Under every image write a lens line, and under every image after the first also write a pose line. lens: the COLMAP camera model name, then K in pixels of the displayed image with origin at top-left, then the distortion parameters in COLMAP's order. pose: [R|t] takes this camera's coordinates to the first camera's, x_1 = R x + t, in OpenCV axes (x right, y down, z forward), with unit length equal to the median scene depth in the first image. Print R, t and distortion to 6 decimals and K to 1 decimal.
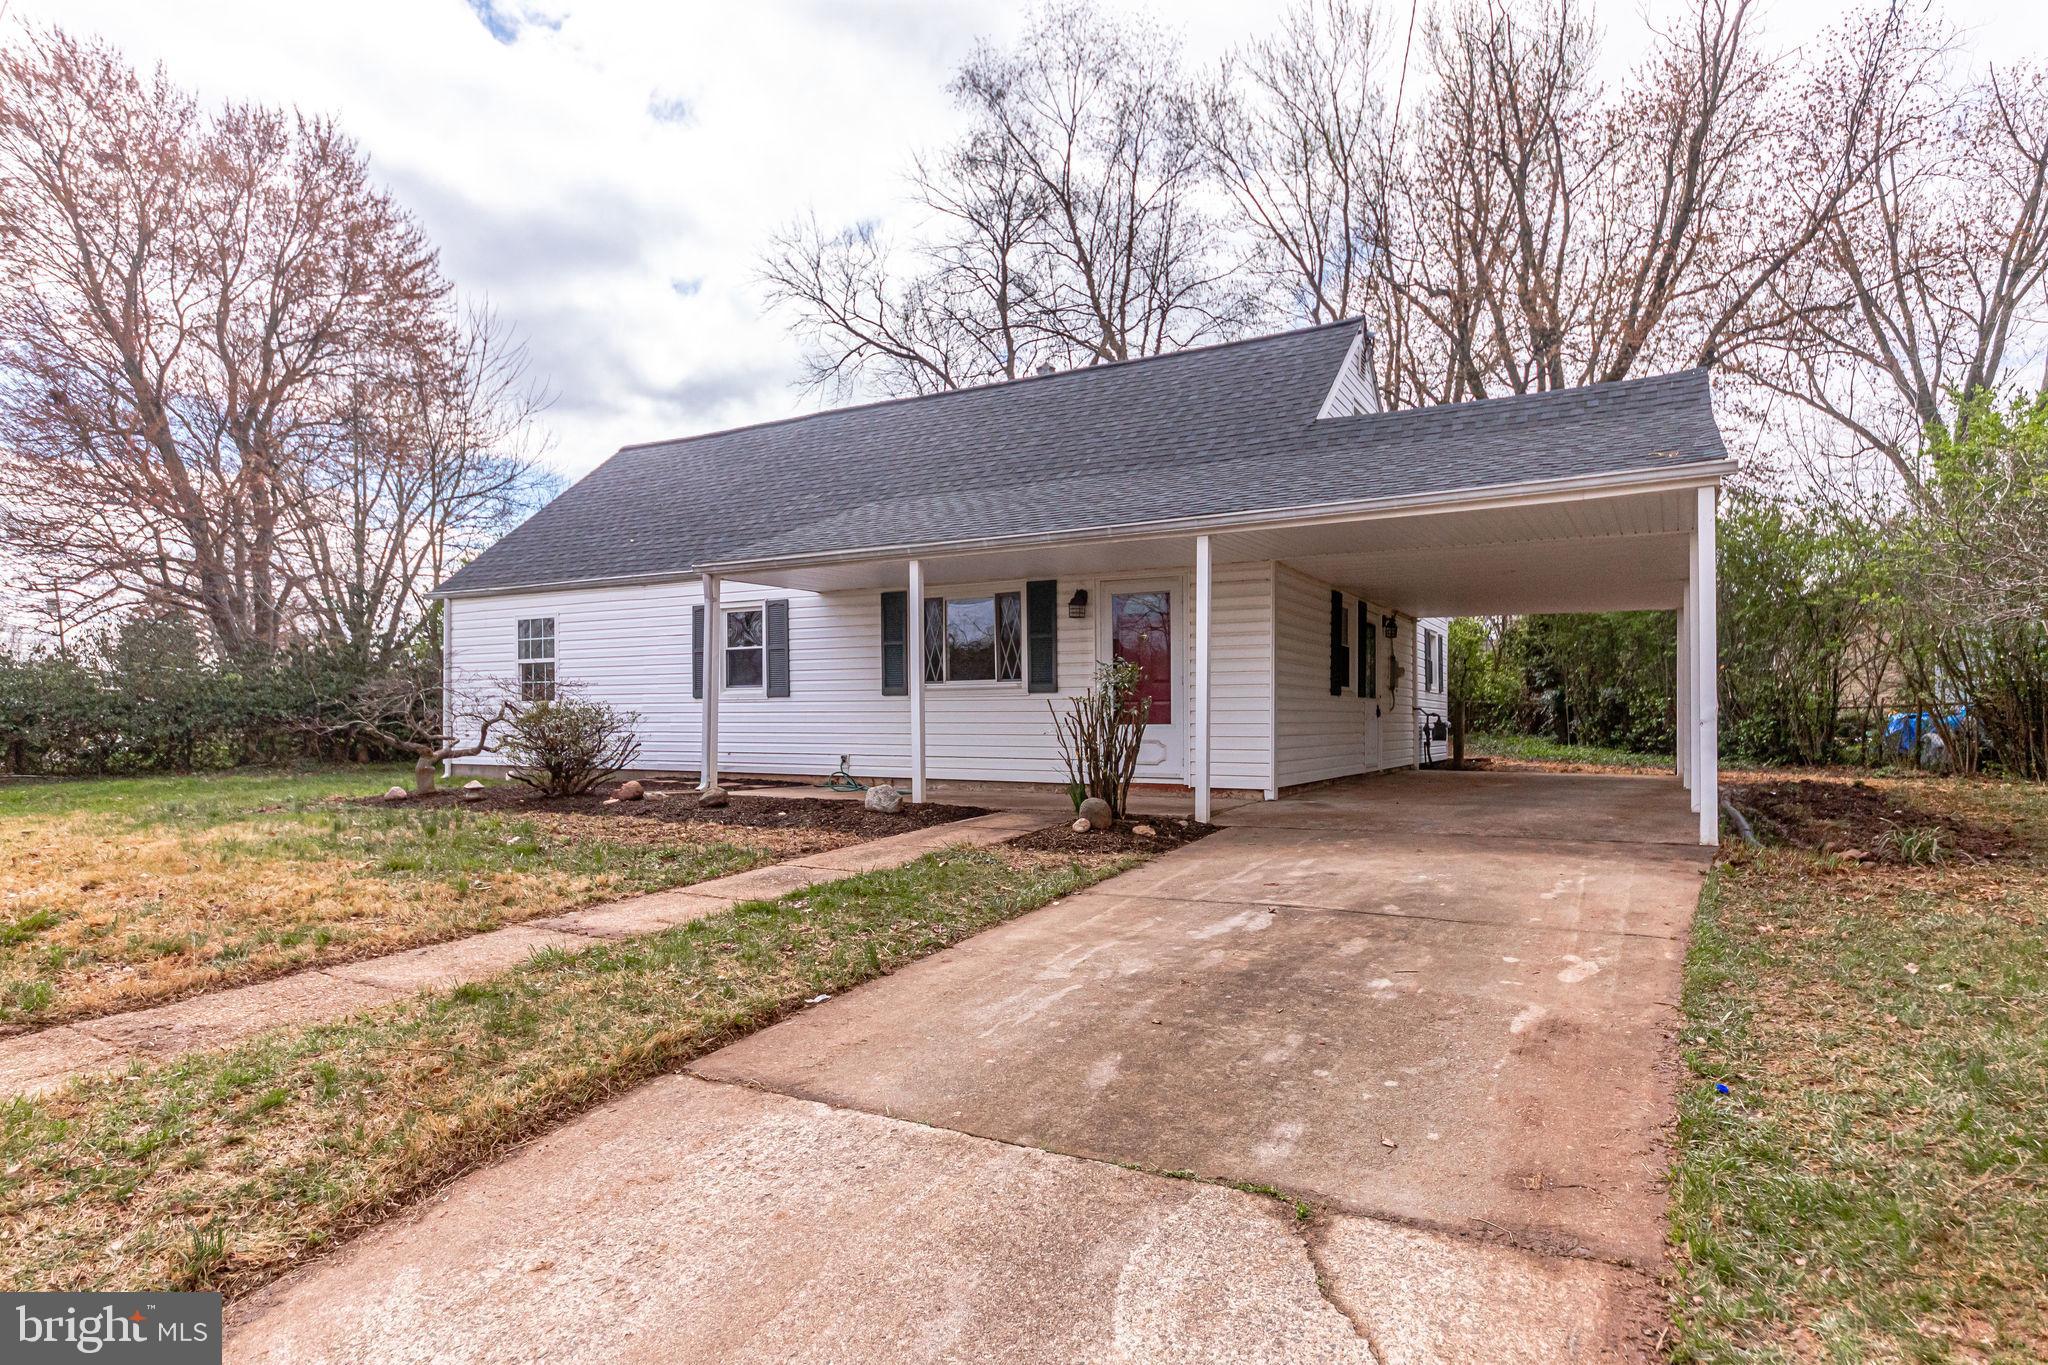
lens RADIAL K [[1128.7, 0, 1022.5], [0, 1128.7, 699.1], [0, 0, 1]] dist [-0.004731, 0.005326]
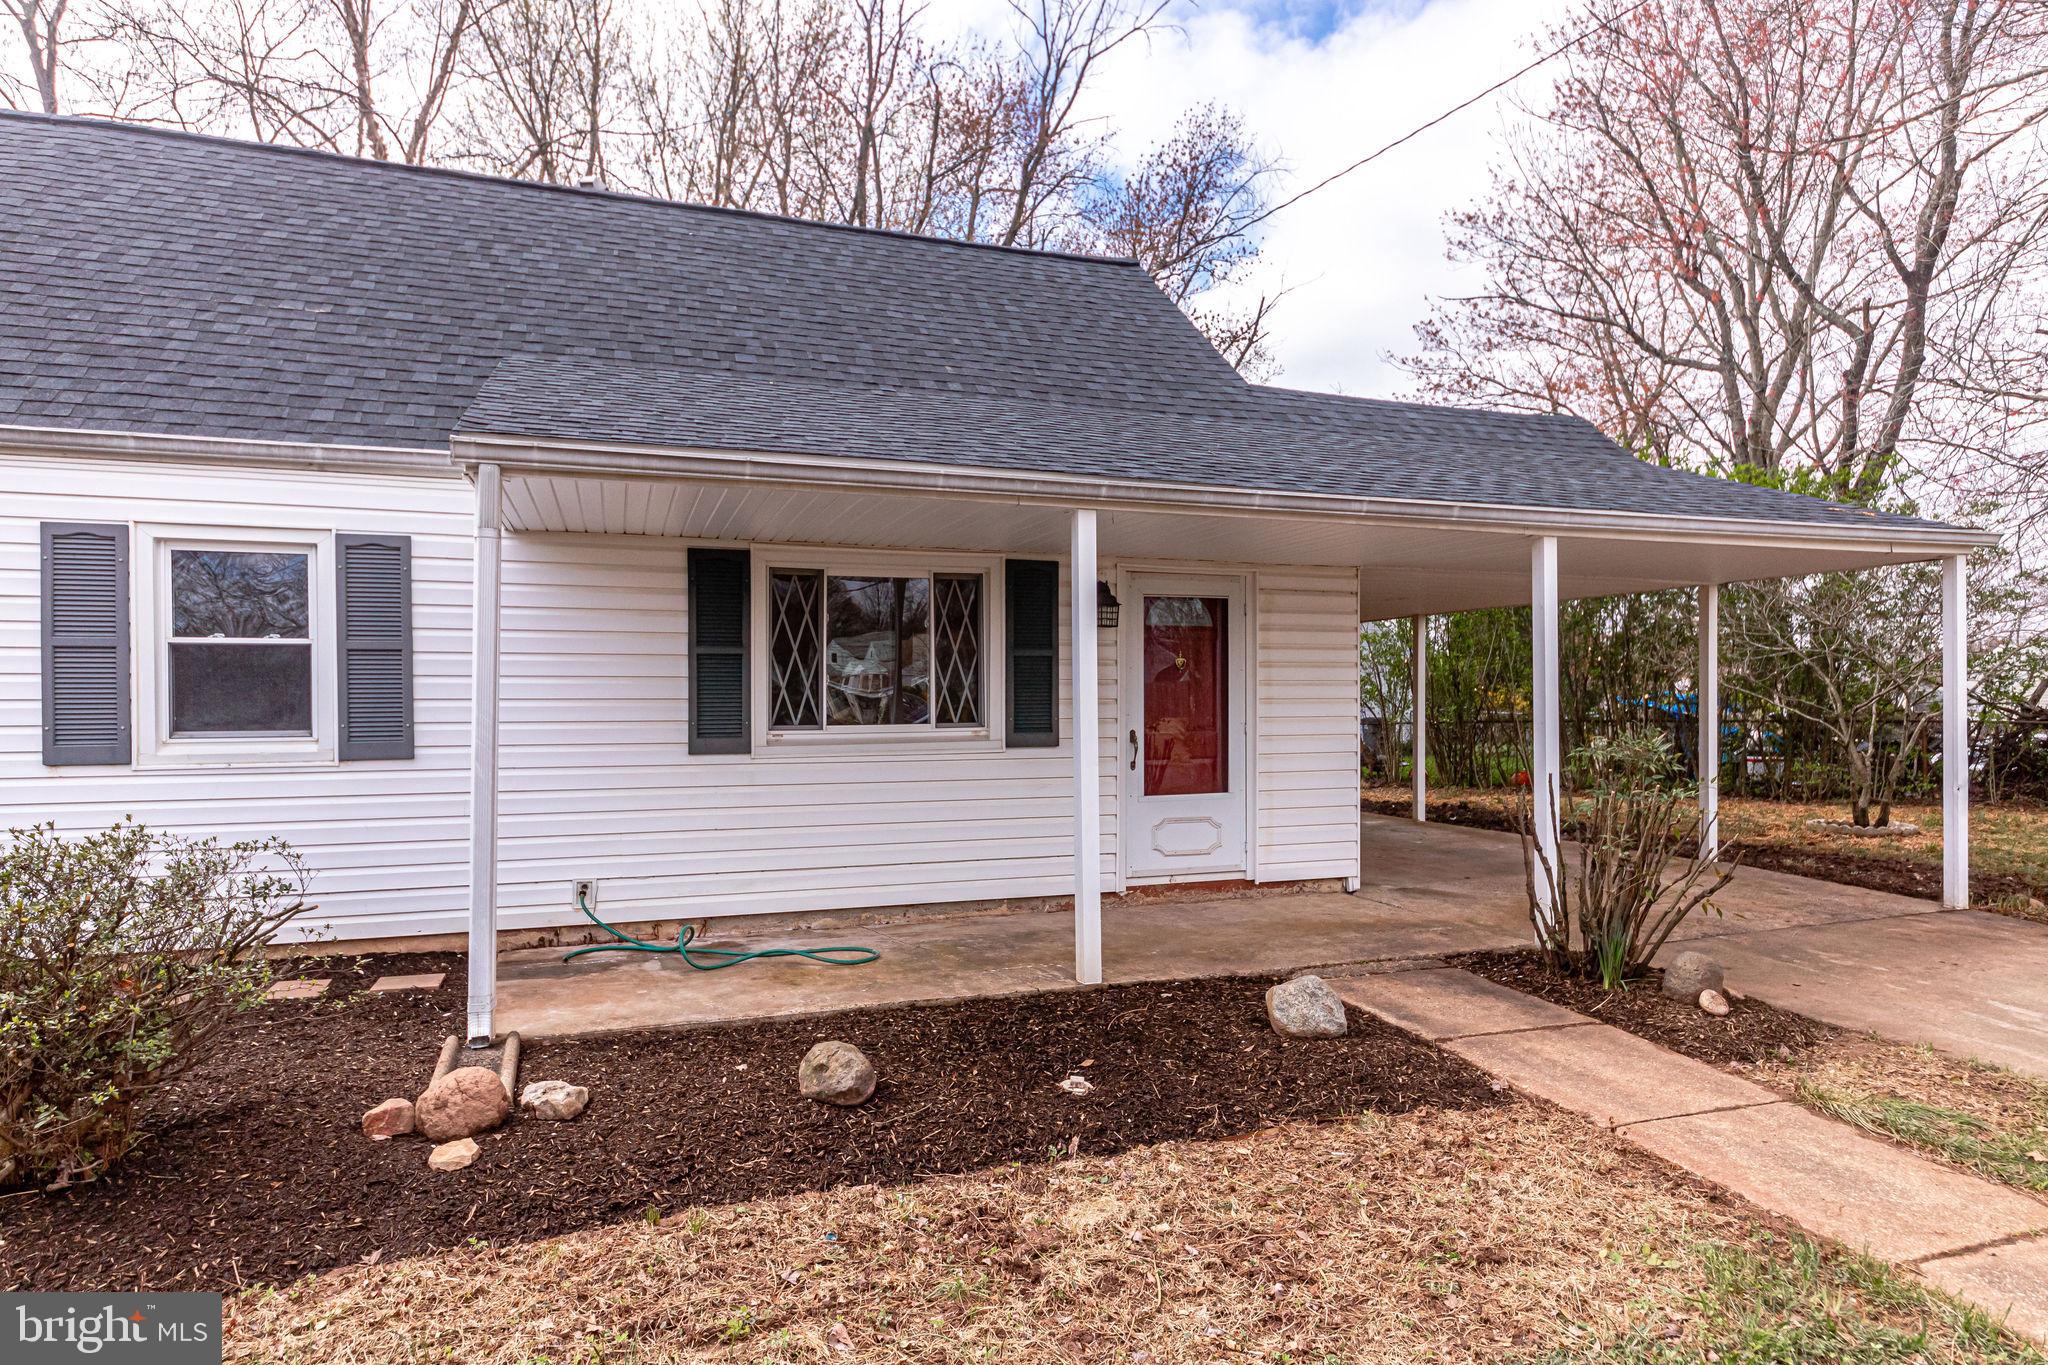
lens RADIAL K [[1173.1, 0, 1027.5], [0, 1173.1, 684.5], [0, 0, 1]] dist [-0.004032, -0.000173]
pose [[0.642071, 0.019516, 0.766397, -0.388072], [-0.005055, 0.999762, -0.021223, -0.021667], [-0.766628, 0.009752, 0.642017, 0.503581]]
